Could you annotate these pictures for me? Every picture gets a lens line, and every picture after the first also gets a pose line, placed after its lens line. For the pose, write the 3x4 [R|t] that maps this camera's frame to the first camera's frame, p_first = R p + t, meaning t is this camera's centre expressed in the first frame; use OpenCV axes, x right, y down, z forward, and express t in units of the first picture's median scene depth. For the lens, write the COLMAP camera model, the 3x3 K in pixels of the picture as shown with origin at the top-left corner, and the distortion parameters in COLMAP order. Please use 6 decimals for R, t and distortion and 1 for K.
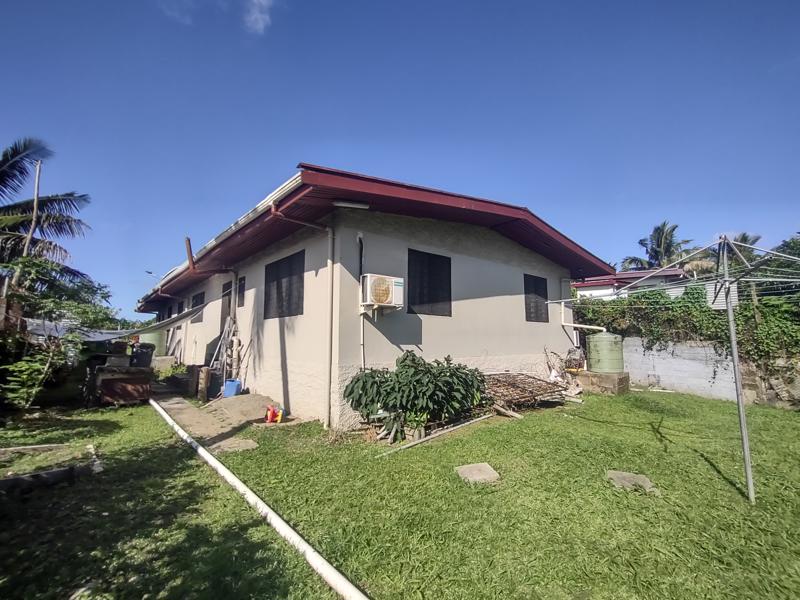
lens RADIAL K [[339.2, 0, 400.0], [0, 339.2, 300.0], [0, 0, 1]] dist [0.002177, 0.000319]
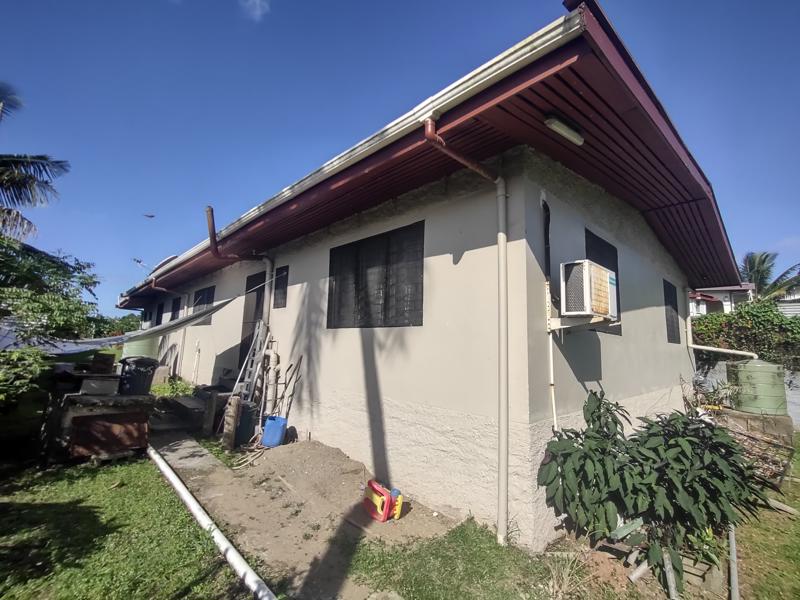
lens RADIAL K [[339.2, 0, 400.0], [0, 339.2, 300.0], [0, 0, 1]] dist [0.002177, 0.000319]
pose [[0.998249, 0.040080, 0.043510, -0.290230], [-0.039372, 0.999080, -0.017000, 0.006676], [-0.044151, 0.015257, 0.998908, 0.322078]]
